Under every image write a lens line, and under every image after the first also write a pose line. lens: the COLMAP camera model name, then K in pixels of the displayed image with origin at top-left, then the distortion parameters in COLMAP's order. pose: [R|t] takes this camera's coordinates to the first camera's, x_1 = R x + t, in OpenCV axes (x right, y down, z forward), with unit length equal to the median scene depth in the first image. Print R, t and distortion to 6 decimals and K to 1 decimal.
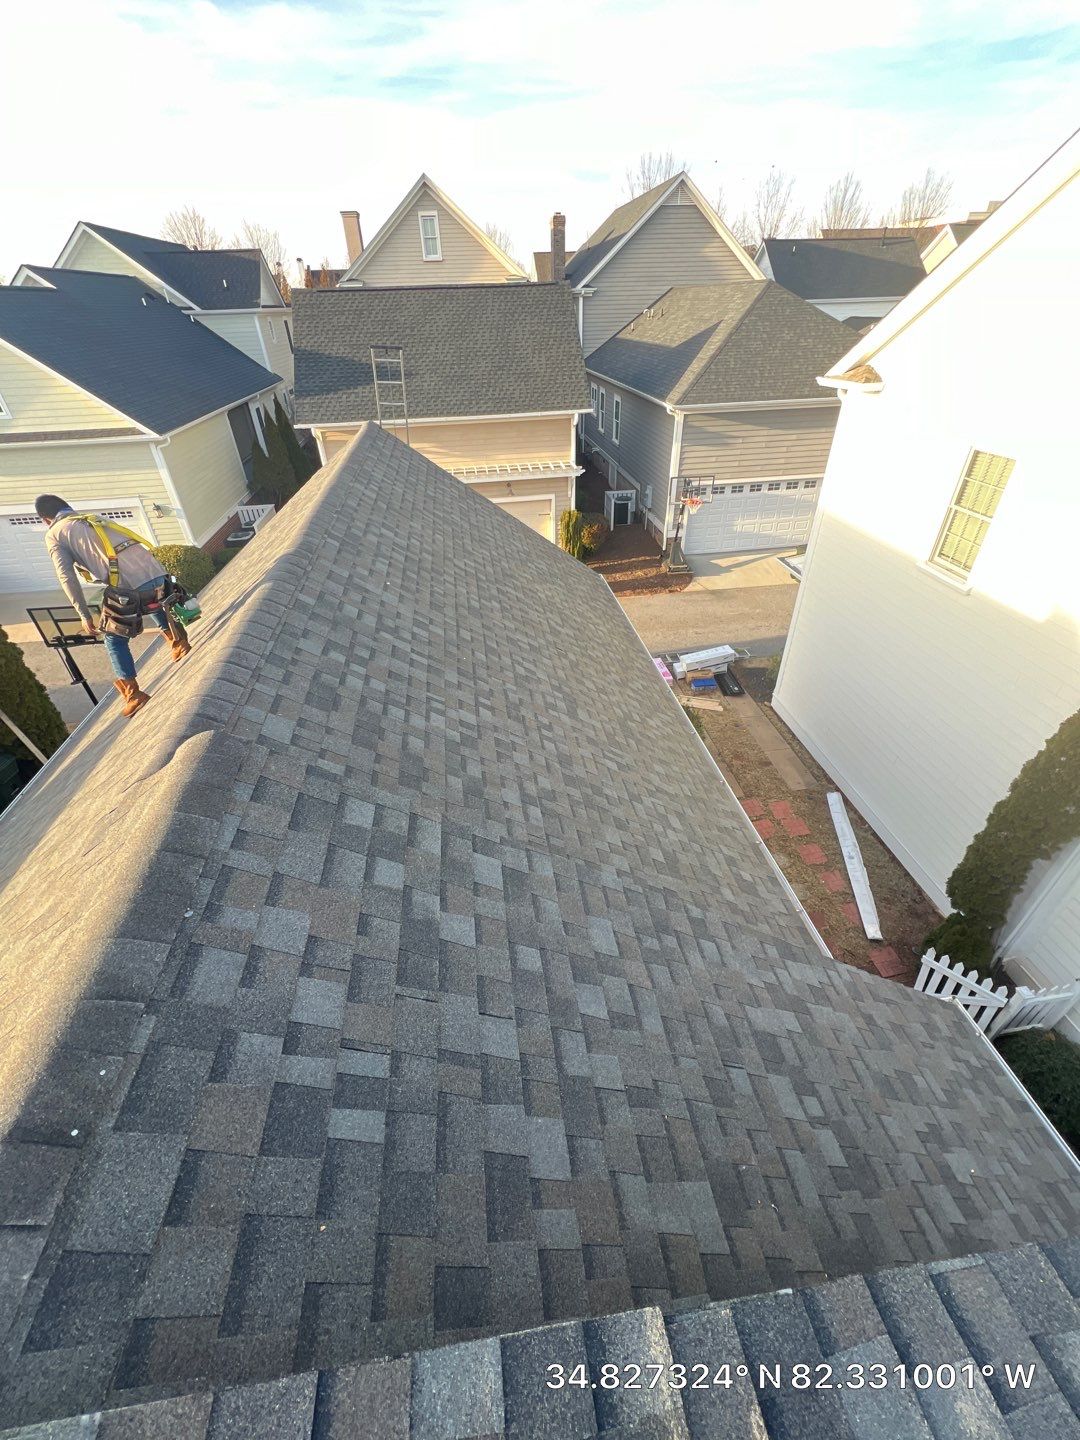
lens RADIAL K [[578.3, 0, 545.0], [0, 578.3, 716.1], [0, 0, 1]] dist [-0.002535, 0.000752]
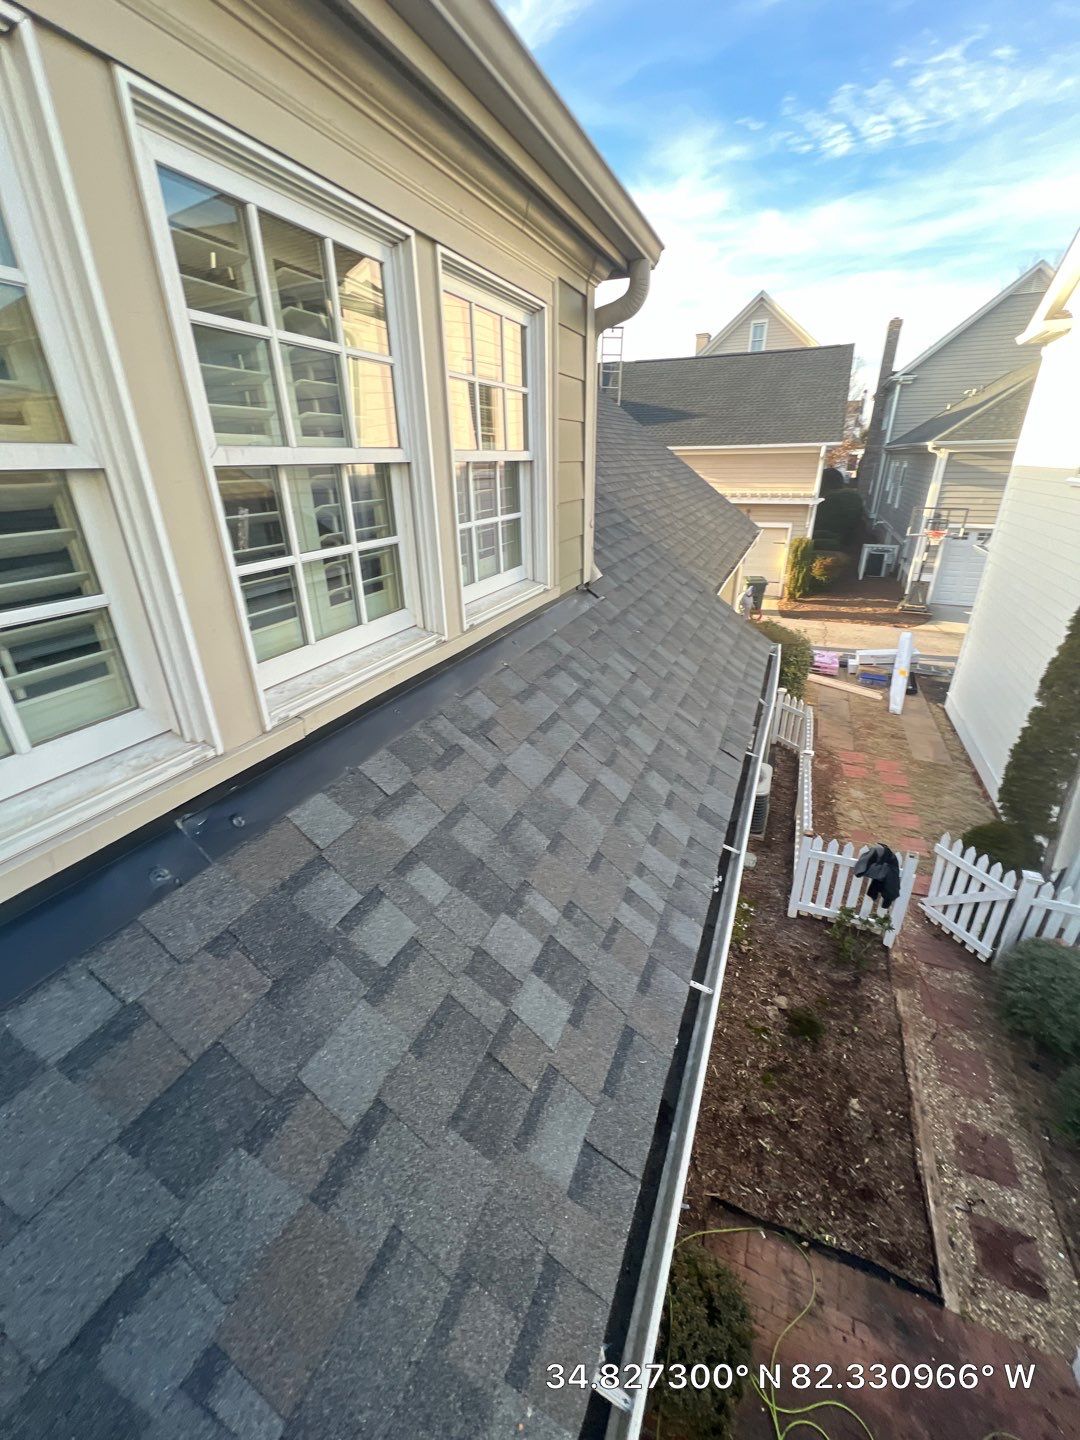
lens RADIAL K [[578.3, 0, 545.0], [0, 578.3, 716.1], [0, 0, 1]] dist [-0.002535, 0.000752]
pose [[0.855581, 0.224526, -0.466443, 0.215157], [-0.308610, 0.944648, -0.111360, 0.219139], [0.415621, 0.239226, 0.877513, -0.030508]]
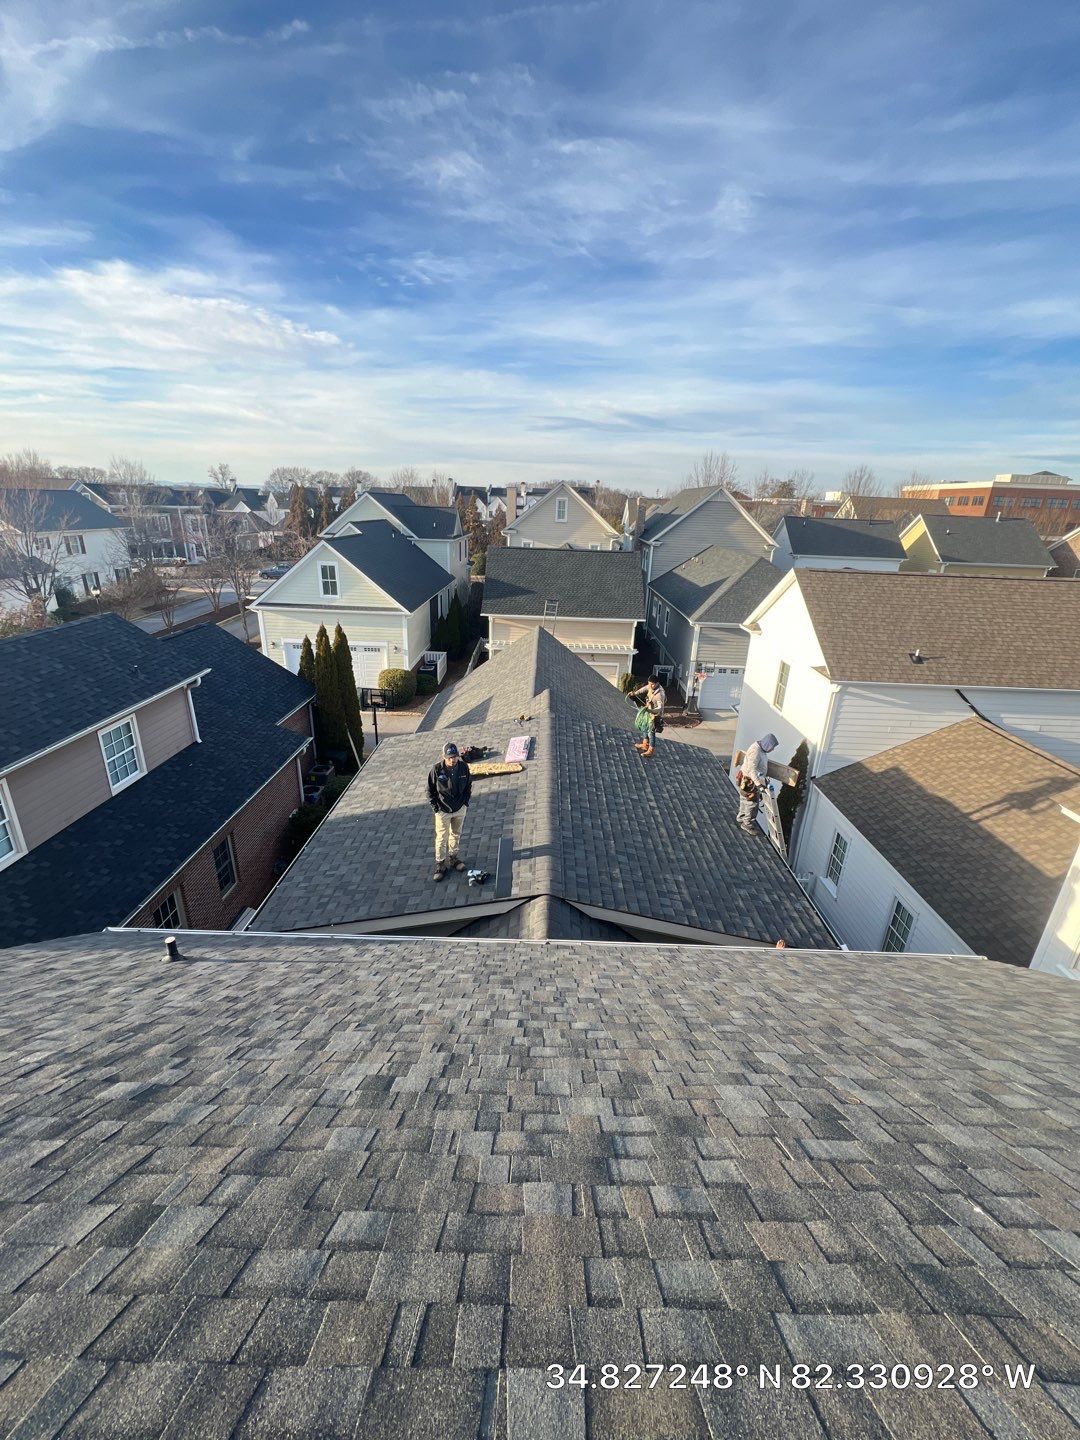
lens RADIAL K [[578.3, 0, 545.0], [0, 578.3, 716.1], [0, 0, 1]] dist [-0.002535, 0.000752]
pose [[0.986846, 0.109129, -0.119272, 0.021882], [-0.137042, 0.956078, -0.259102, 0.235972], [0.085758, 0.272039, 0.958457, -0.606037]]
